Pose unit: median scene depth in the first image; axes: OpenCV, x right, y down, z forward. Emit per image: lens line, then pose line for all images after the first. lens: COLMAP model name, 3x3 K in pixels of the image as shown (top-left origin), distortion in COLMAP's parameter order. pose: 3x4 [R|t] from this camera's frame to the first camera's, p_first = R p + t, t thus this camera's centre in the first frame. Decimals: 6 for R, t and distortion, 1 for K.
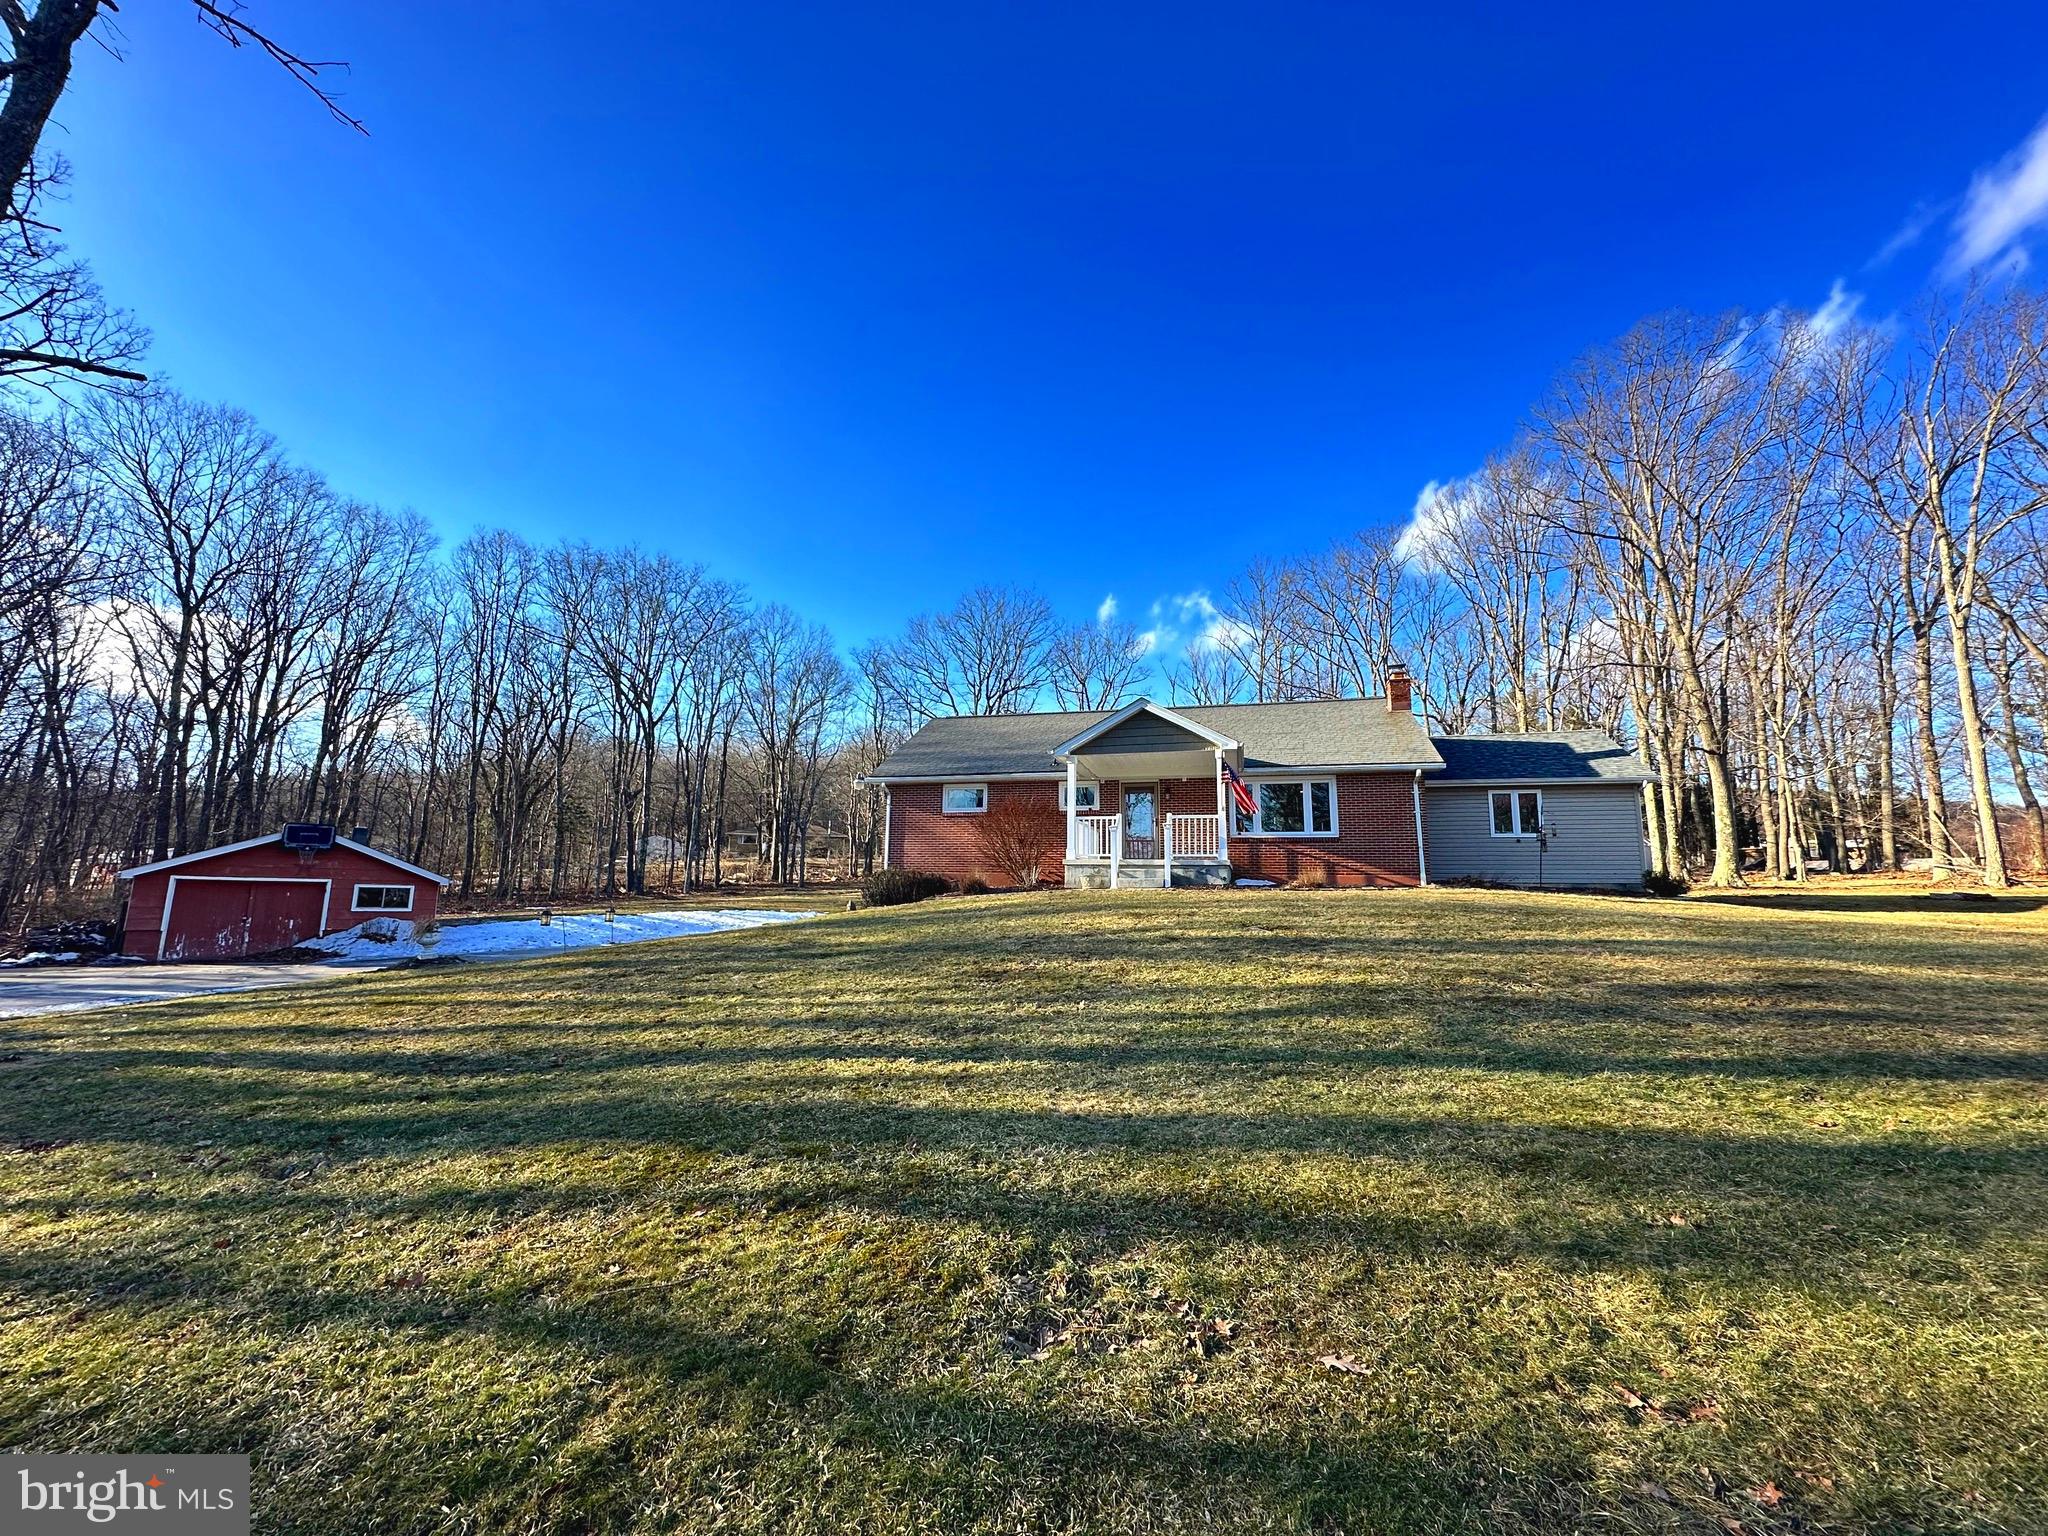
lens RADIAL K [[815.5, 0, 1024.9], [0, 815.5, 767.7], [0, 0, 1]] dist [-0.003956, 0.000827]
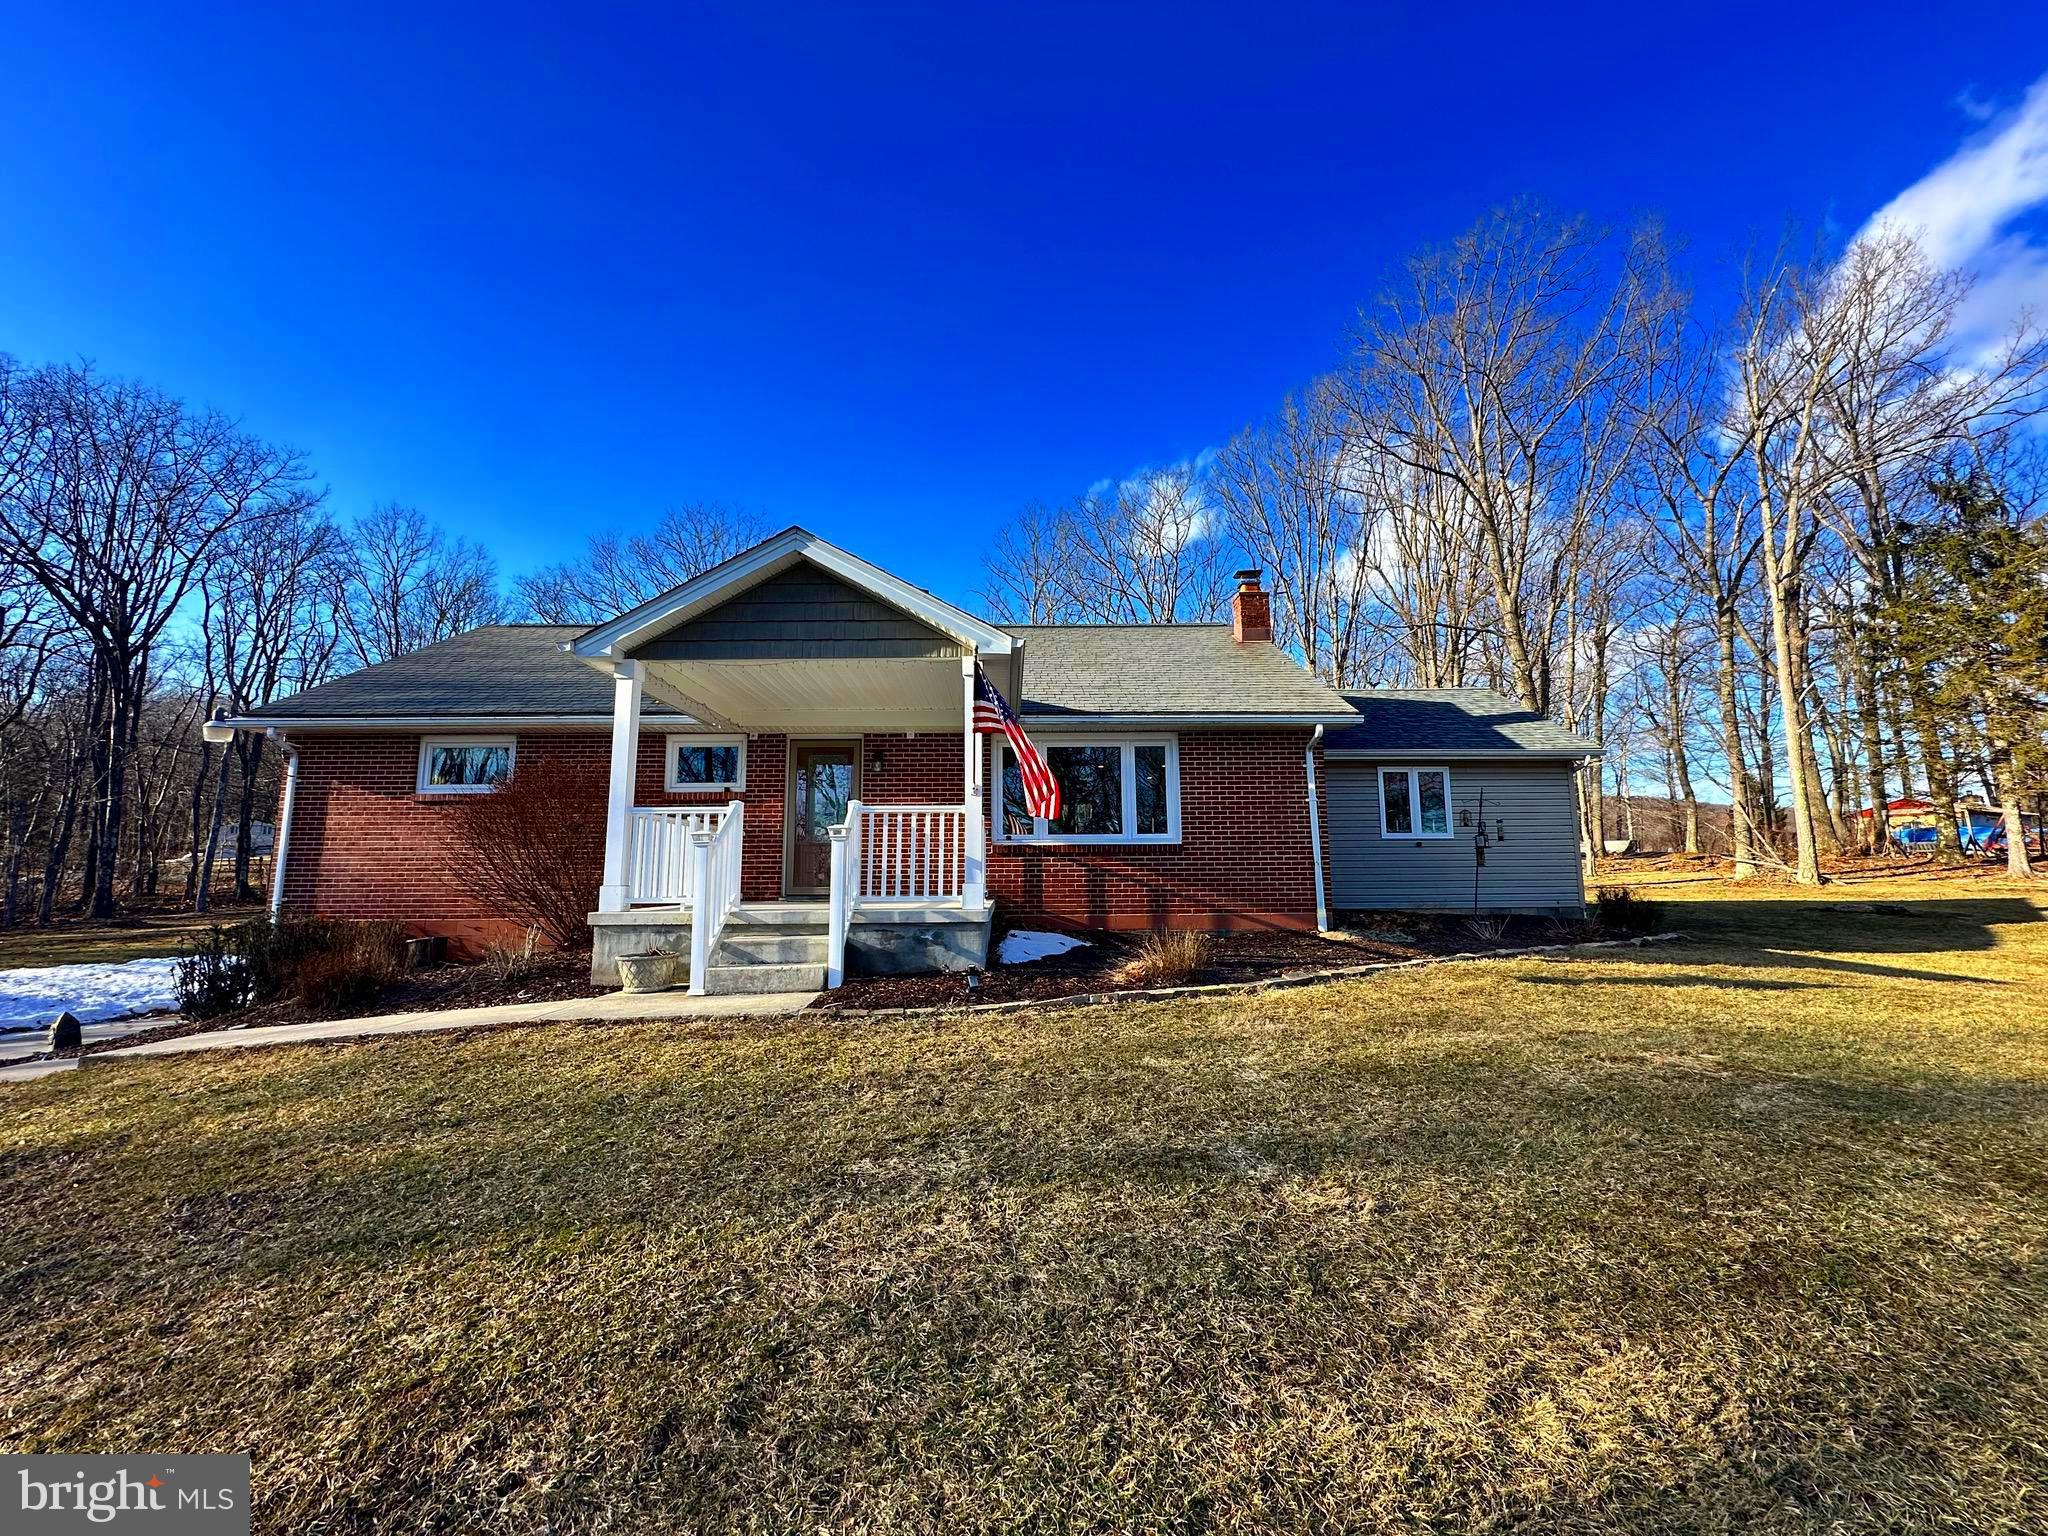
lens RADIAL K [[815.5, 0, 1024.9], [0, 815.5, 767.7], [0, 0, 1]] dist [-0.003956, 0.000827]
pose [[0.960744, 0.017049, 0.276912, 0.115924], [-0.023217, 0.999550, 0.019009, 0.022438], [-0.276463, -0.024692, 0.960707, 0.449597]]
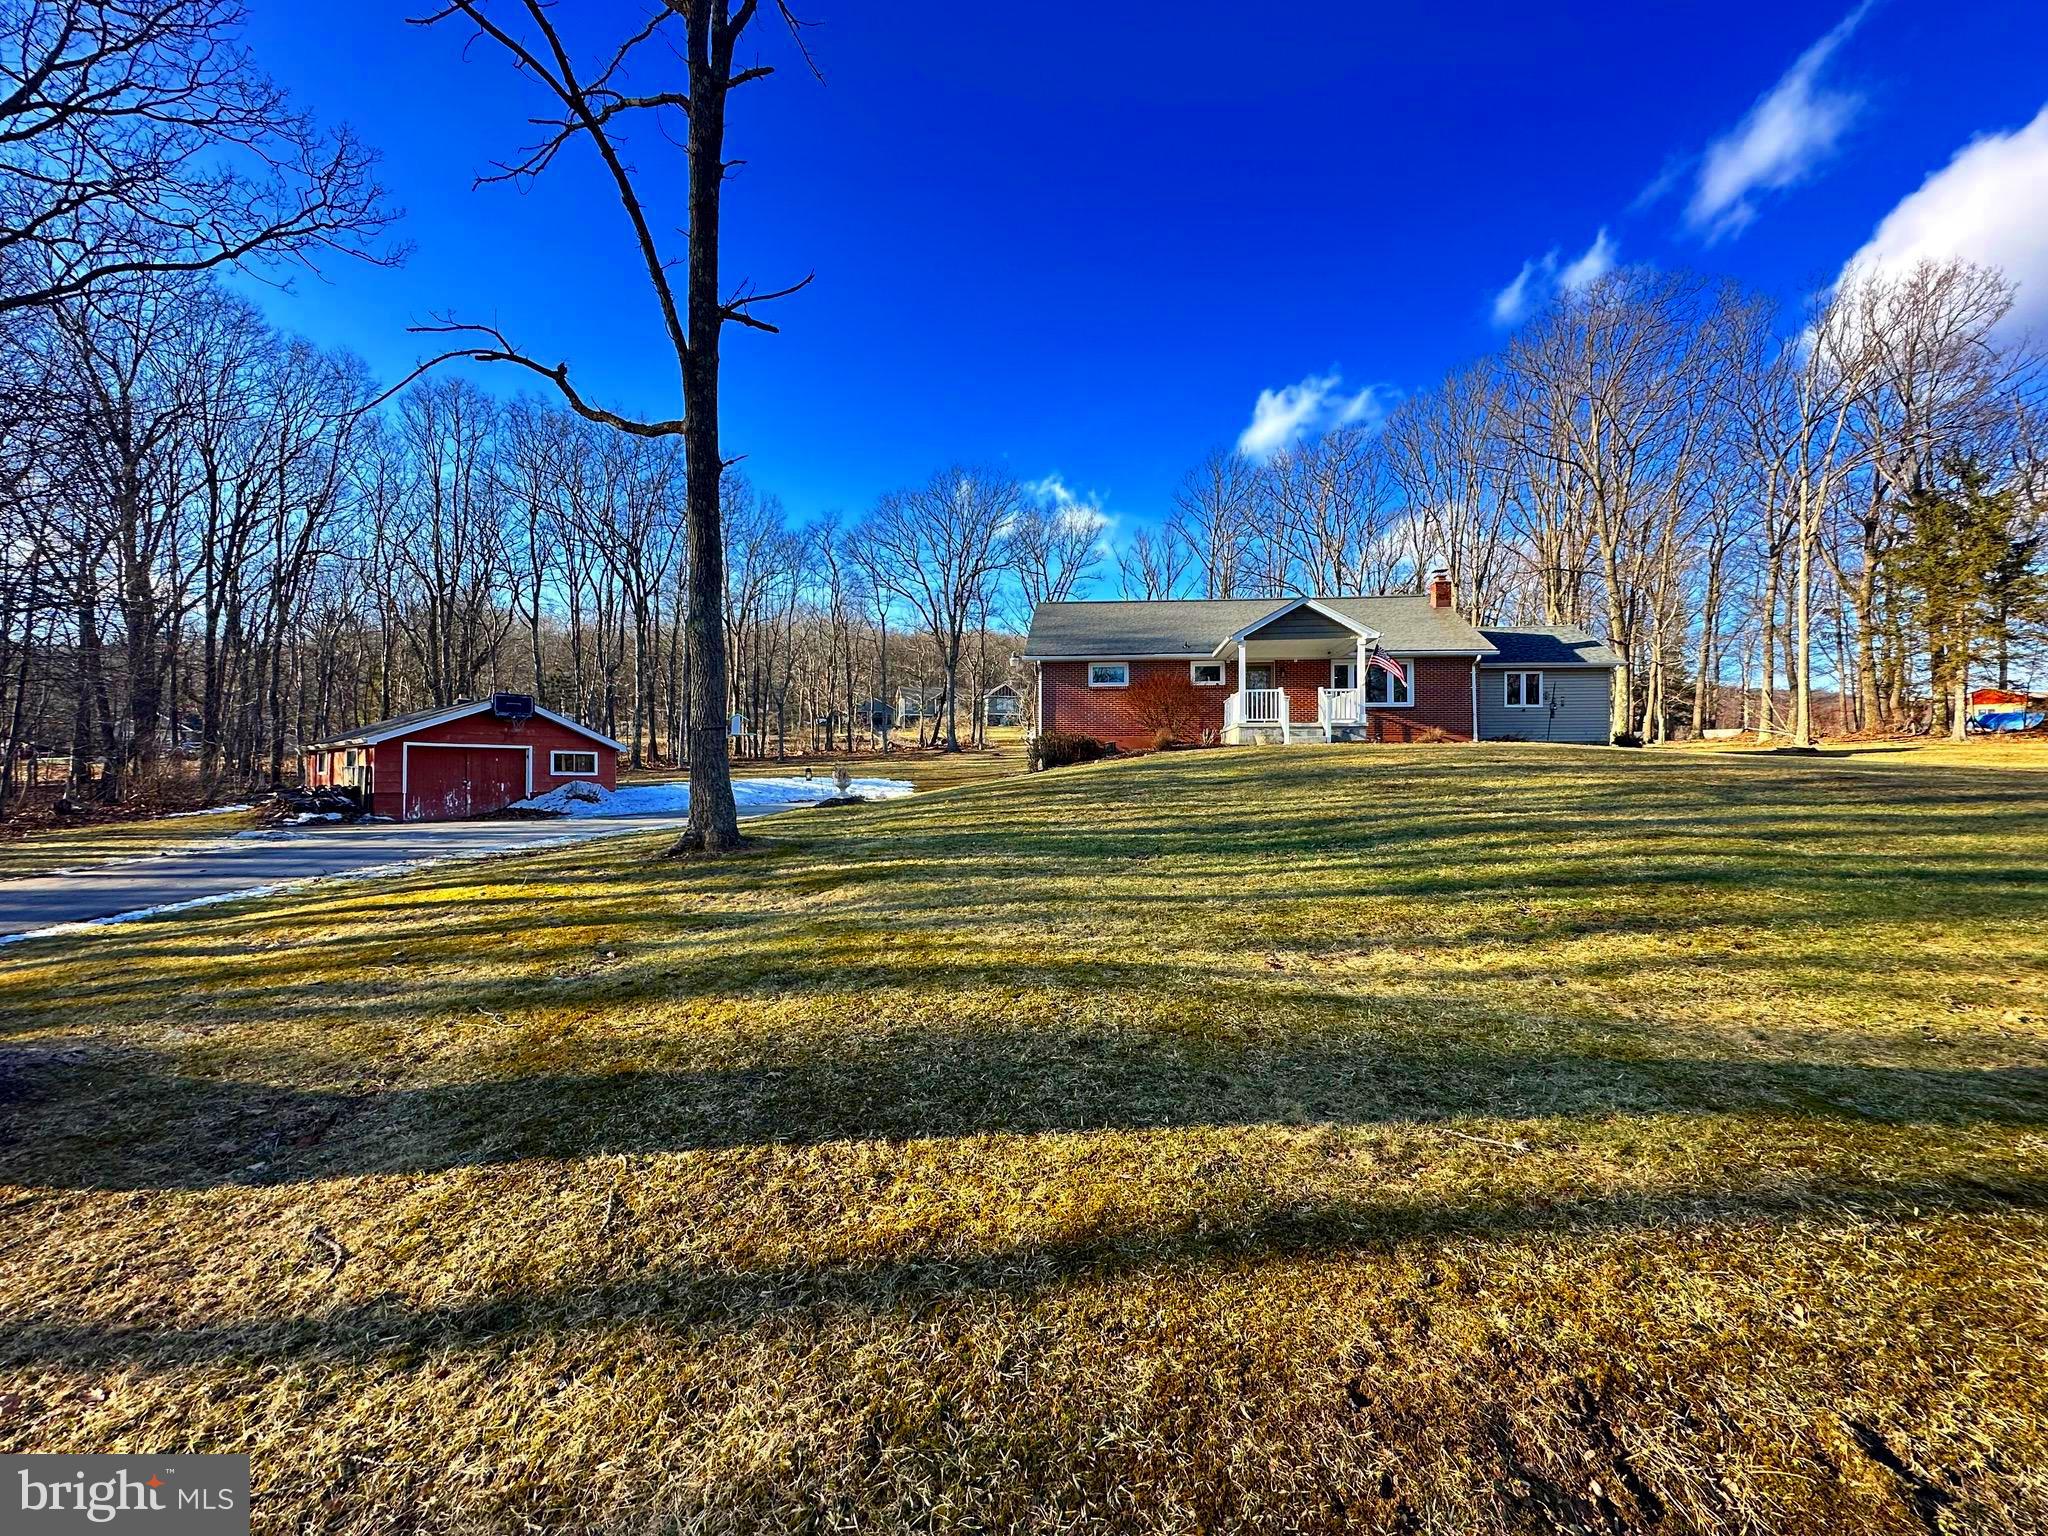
lens RADIAL K [[822.9, 0, 1024.0], [0, 822.9, 768.0], [0, 0, 1]] dist [-0.002759, 0.000100]
pose [[0.986397, -0.011007, 0.164014, -0.406331], [-0.013378, 0.989071, 0.146835, -0.002498], [-0.163838, -0.147031, 0.975469, -0.179198]]
